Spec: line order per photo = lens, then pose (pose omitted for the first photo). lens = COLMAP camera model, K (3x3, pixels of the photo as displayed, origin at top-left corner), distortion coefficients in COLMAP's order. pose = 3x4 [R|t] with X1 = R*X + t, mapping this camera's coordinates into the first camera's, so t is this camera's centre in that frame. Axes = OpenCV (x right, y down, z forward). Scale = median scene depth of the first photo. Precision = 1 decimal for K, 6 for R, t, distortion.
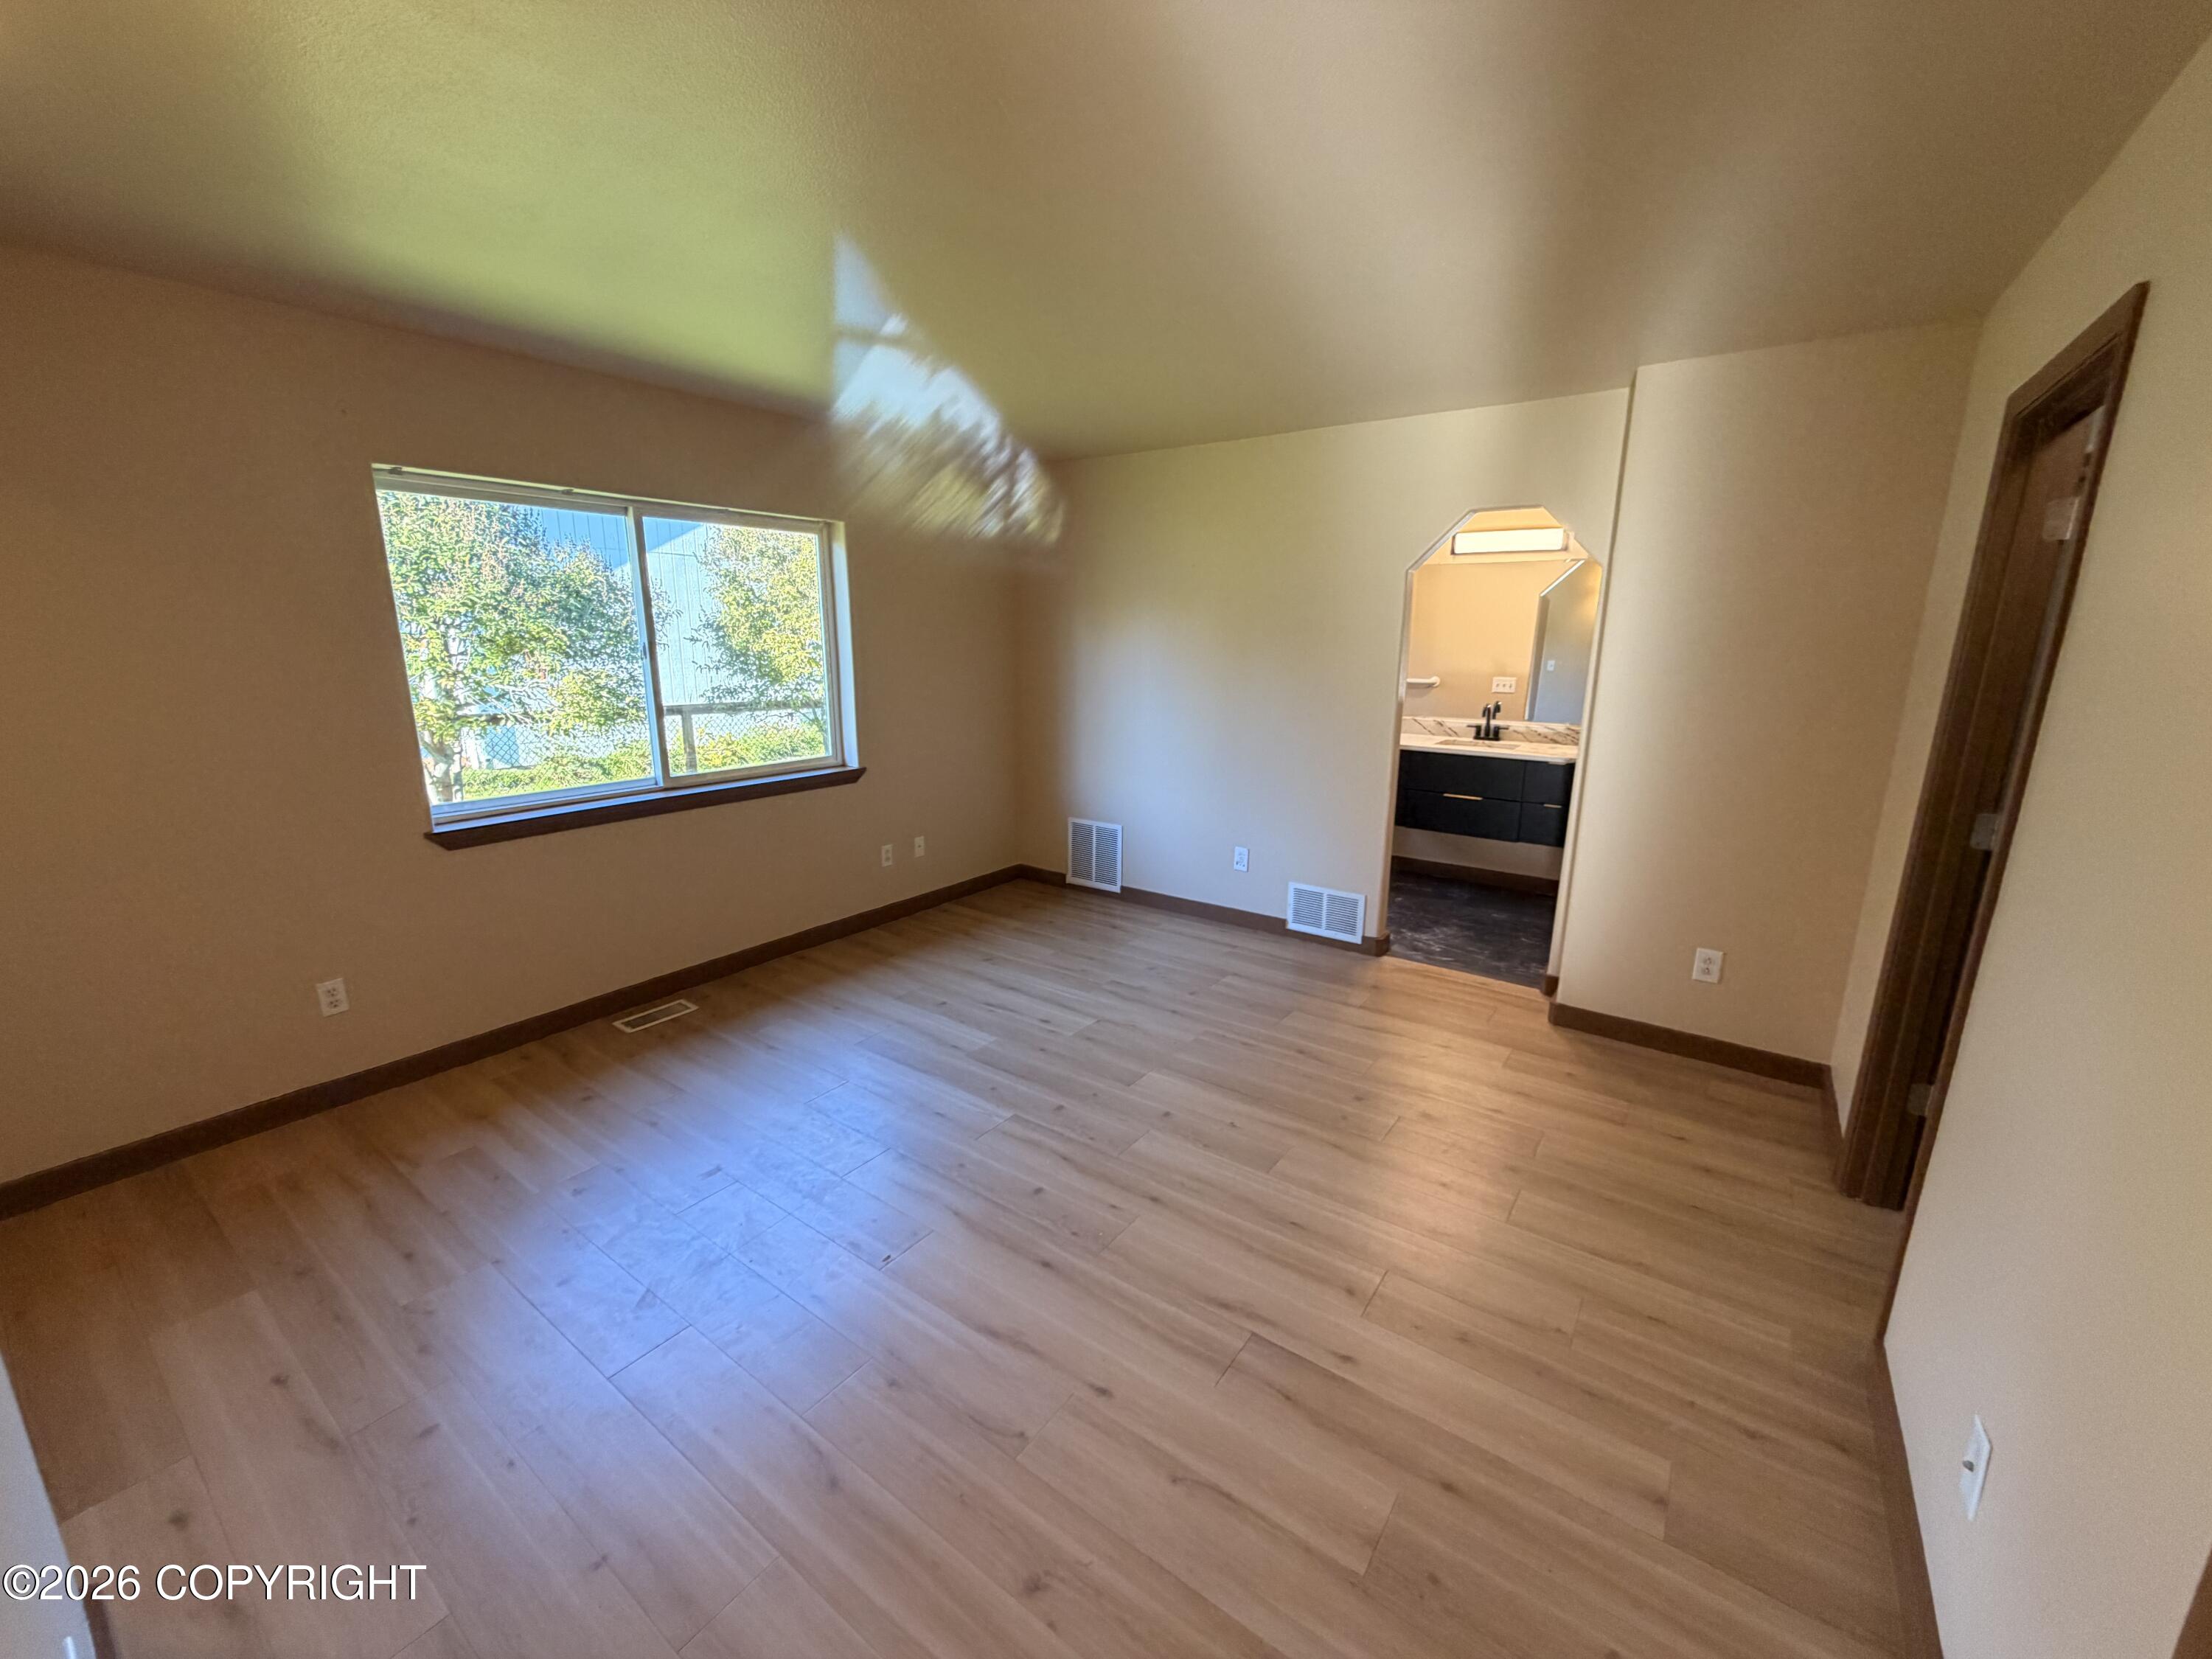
lens RADIAL K [[881.6, 0, 1101.1], [0, 881.6, 829.1], [0, 0, 1]] dist [0.000763, 0.000073]
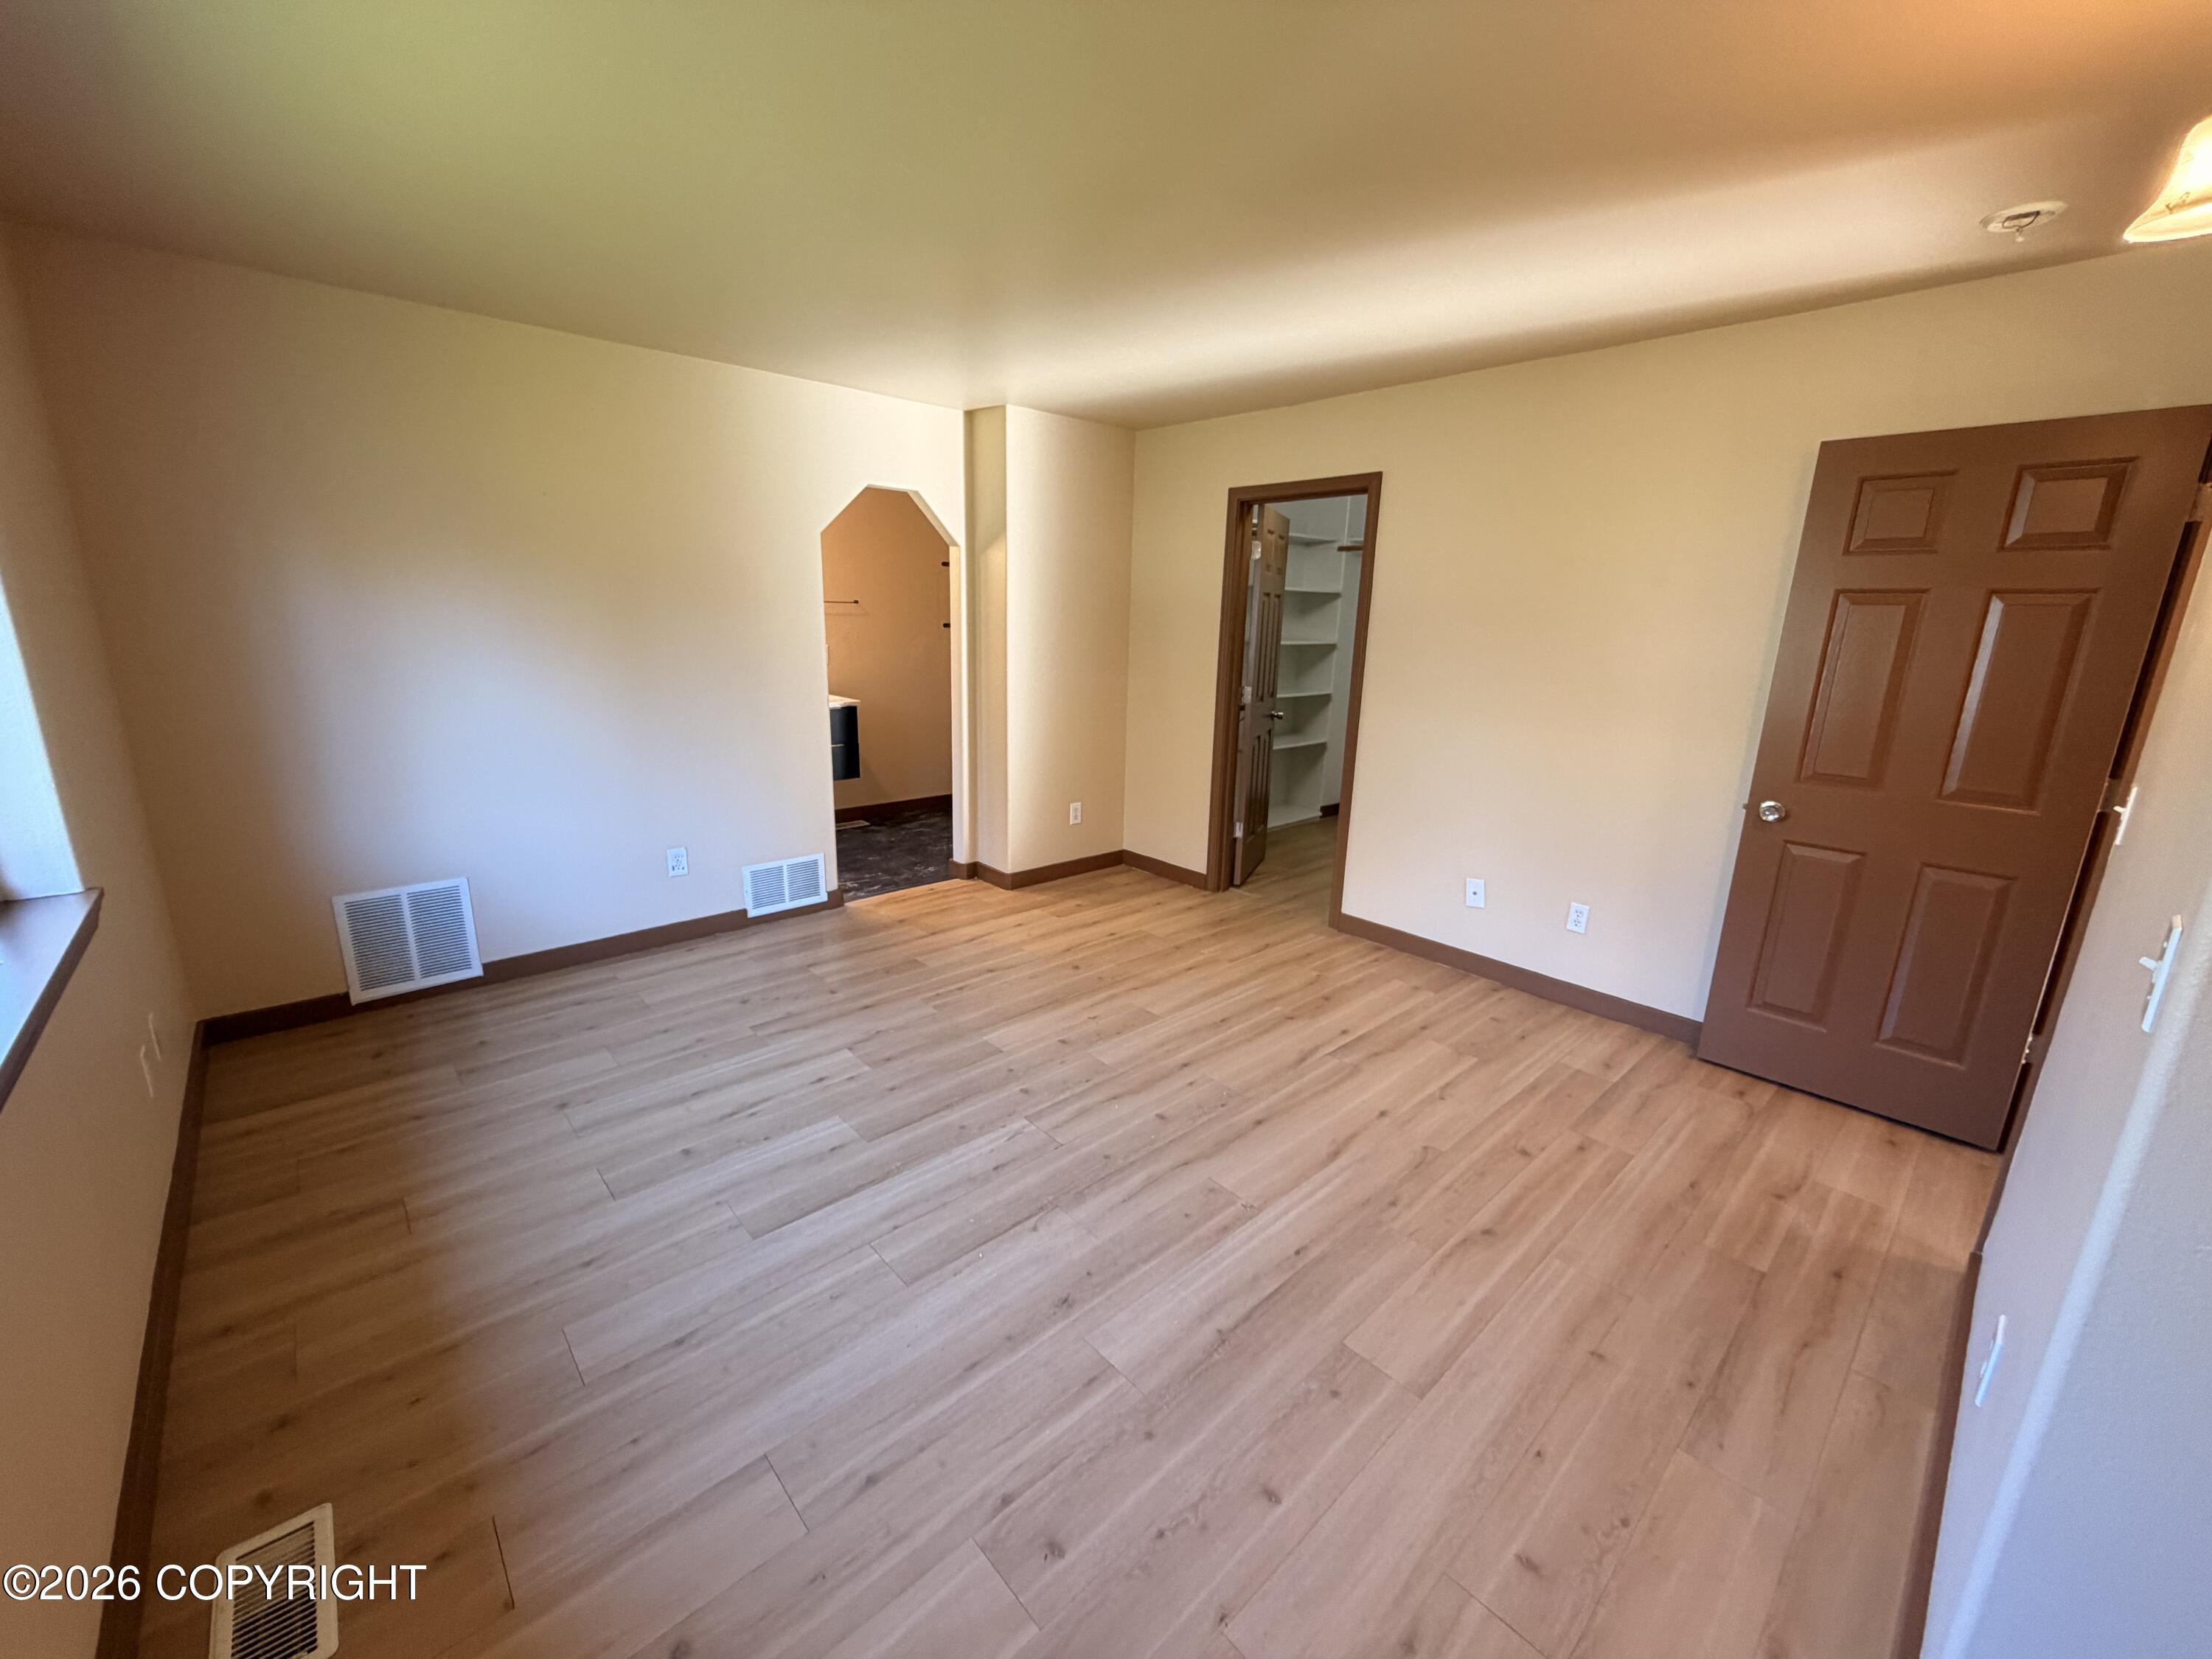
lens RADIAL K [[881.6, 0, 1101.1], [0, 881.6, 829.1], [0, 0, 1]] dist [0.000763, 0.000073]
pose [[0.200904, -0.238605, 0.950108, -0.751689], [0.196866, 0.959930, 0.199443, -0.115028], [-0.959626, 0.146975, 0.239827, 0.555770]]
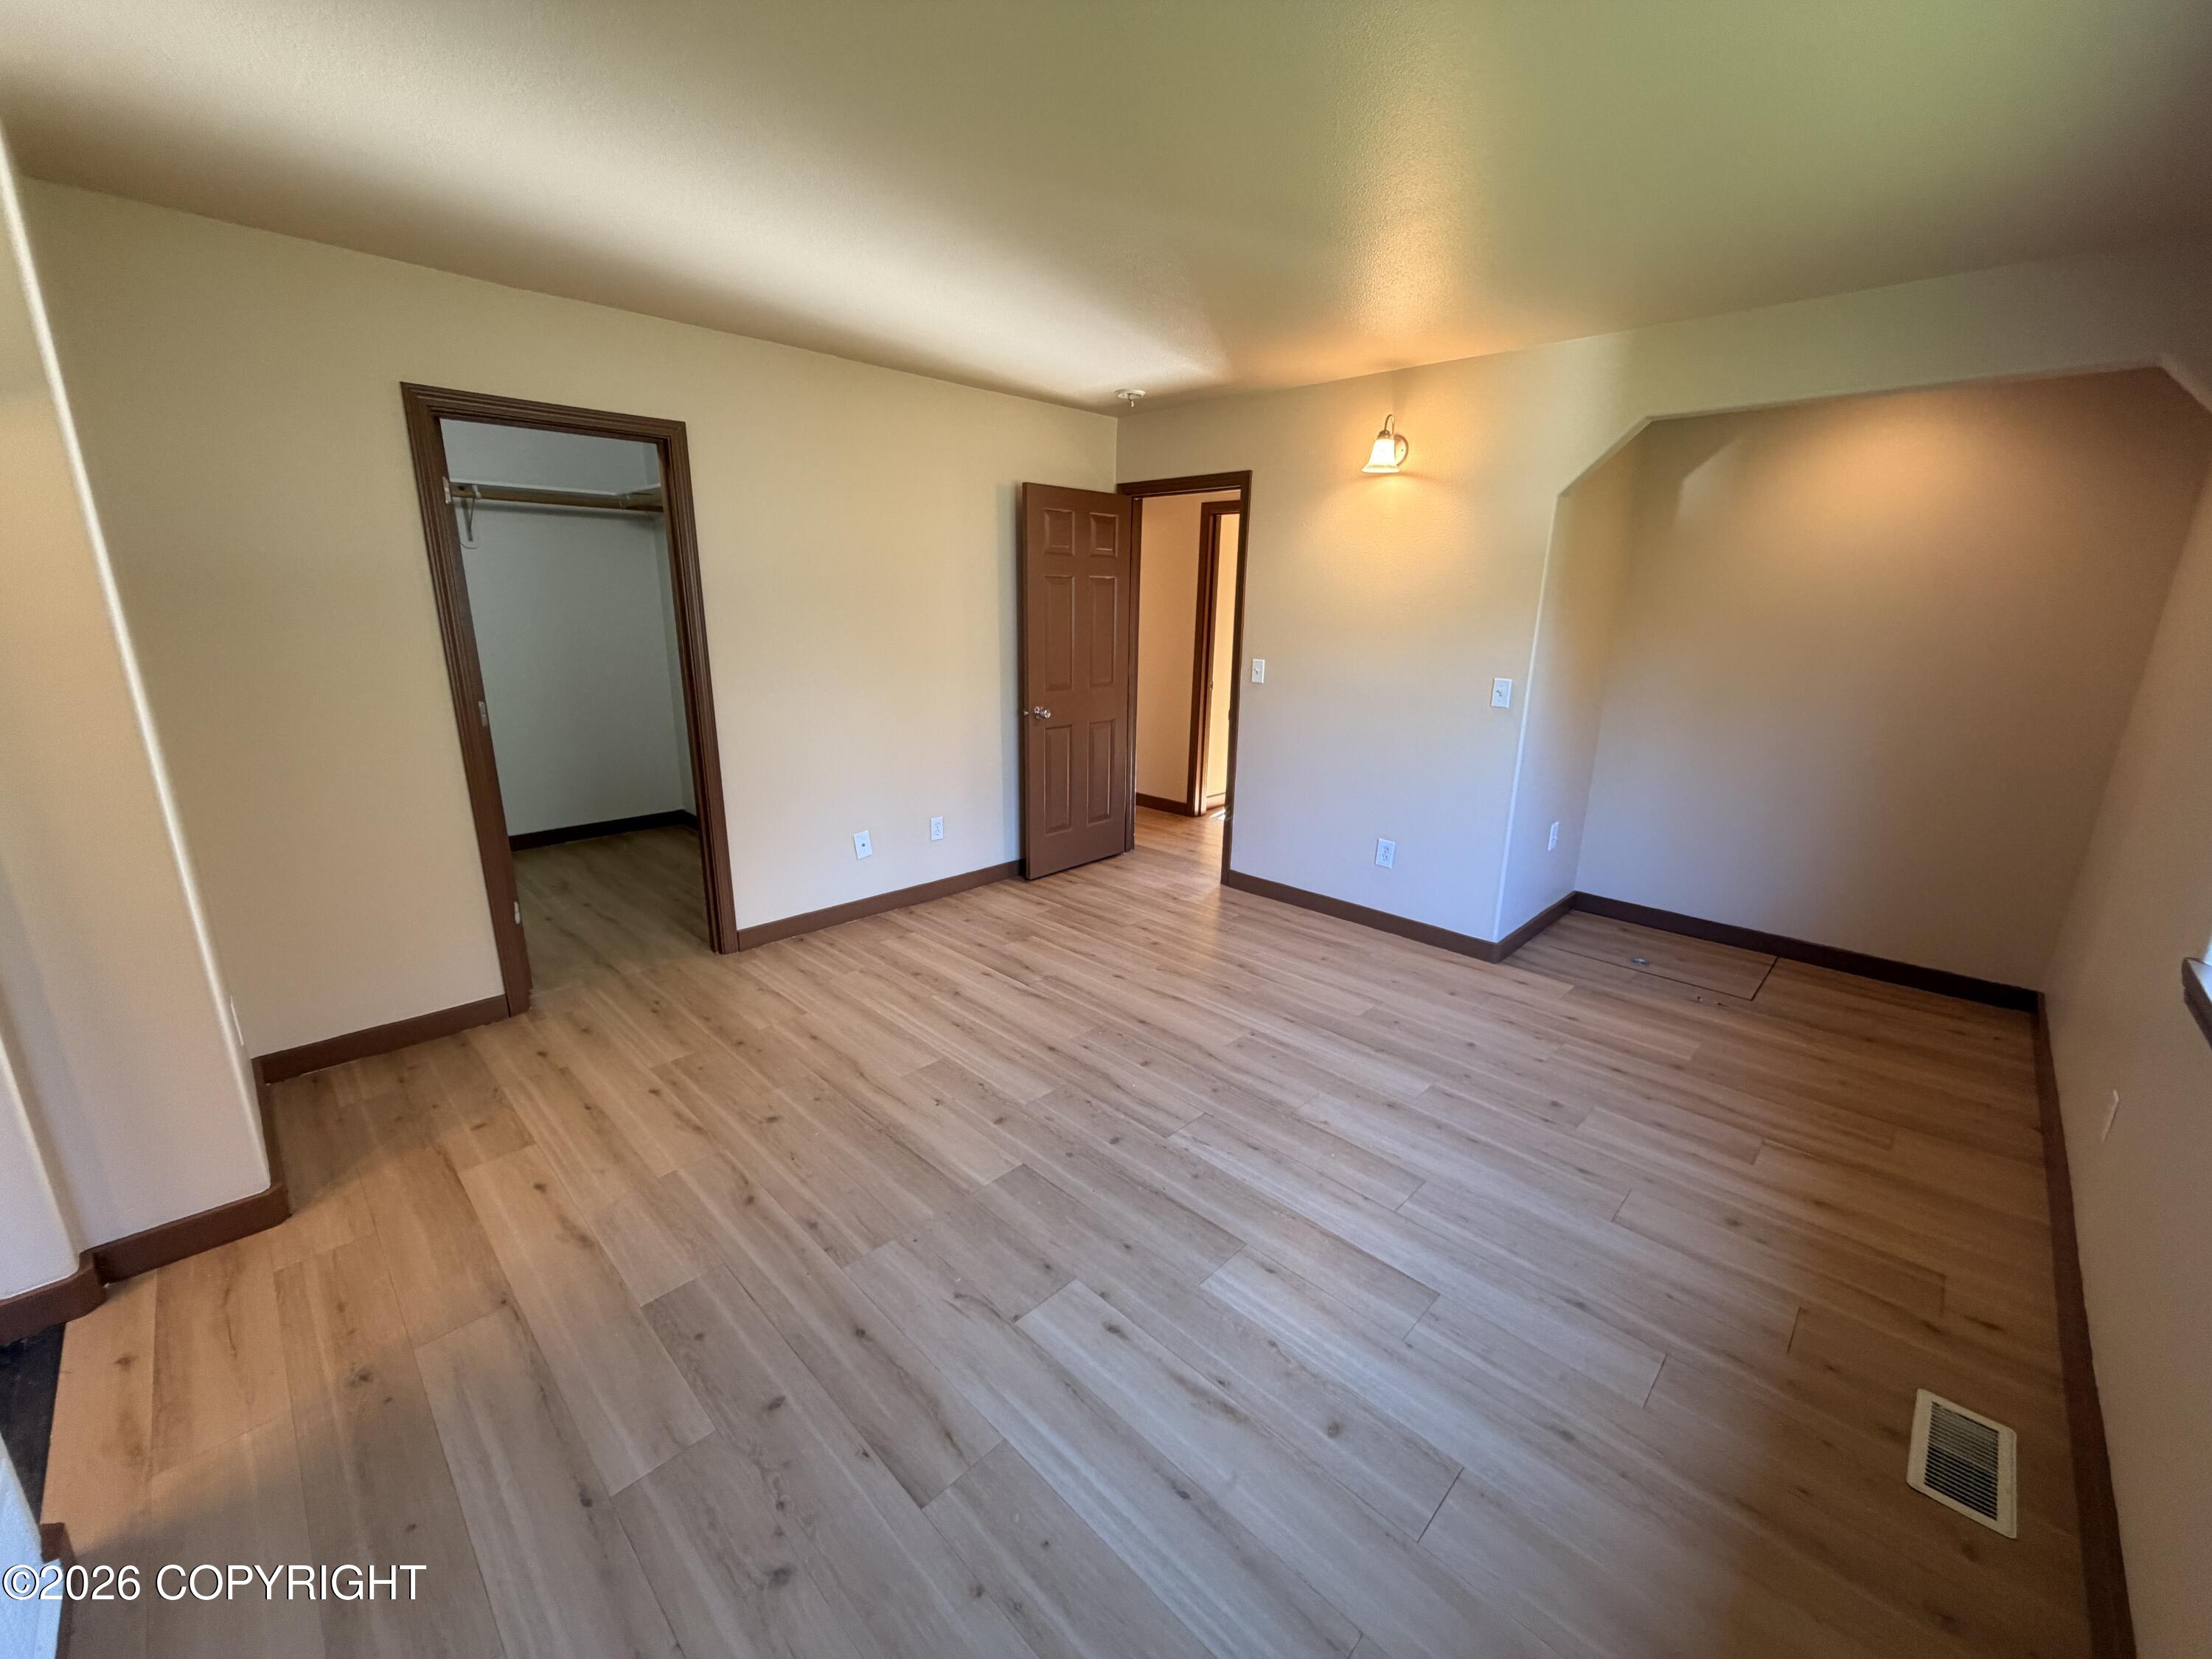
lens RADIAL K [[881.6, 0, 1101.1], [0, 881.6, 829.1], [0, 0, 1]] dist [0.000763, 0.000073]
pose [[-0.988511, -0.060222, 0.138636, -0.115360], [0.011672, 0.884052, 0.467244, -0.309279], [-0.150699, 0.463493, -0.873192, 1.388209]]
